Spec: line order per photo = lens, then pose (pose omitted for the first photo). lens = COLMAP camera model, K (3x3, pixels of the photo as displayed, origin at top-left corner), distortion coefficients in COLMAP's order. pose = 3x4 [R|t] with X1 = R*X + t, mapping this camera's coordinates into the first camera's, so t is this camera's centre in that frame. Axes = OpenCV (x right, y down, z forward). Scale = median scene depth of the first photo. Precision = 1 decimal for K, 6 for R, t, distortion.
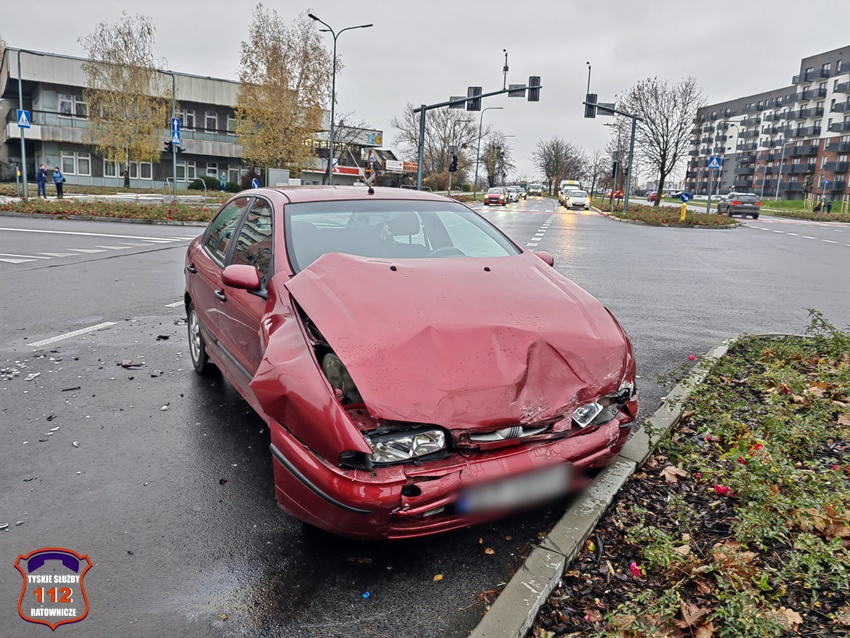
lens RADIAL K [[675.3, 0, 432.5], [0, 675.3, 314.0], [0, 0, 1]] dist [0.060211, -0.072518]
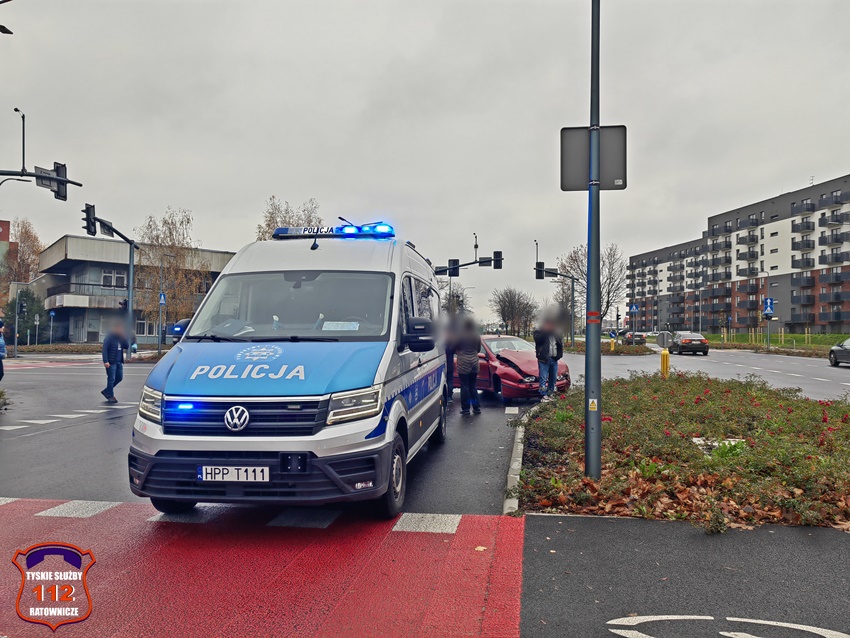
lens RADIAL K [[675.3, 0, 426.8], [0, 675.3, 314.4], [0, 0, 1]] dist [0.060211, -0.072518]
pose [[0.997650, -0.034630, 0.059114, -0.028901], [0.046272, 0.976896, -0.208647, 0.019393], [-0.050523, 0.210892, 0.976203, -0.110453]]
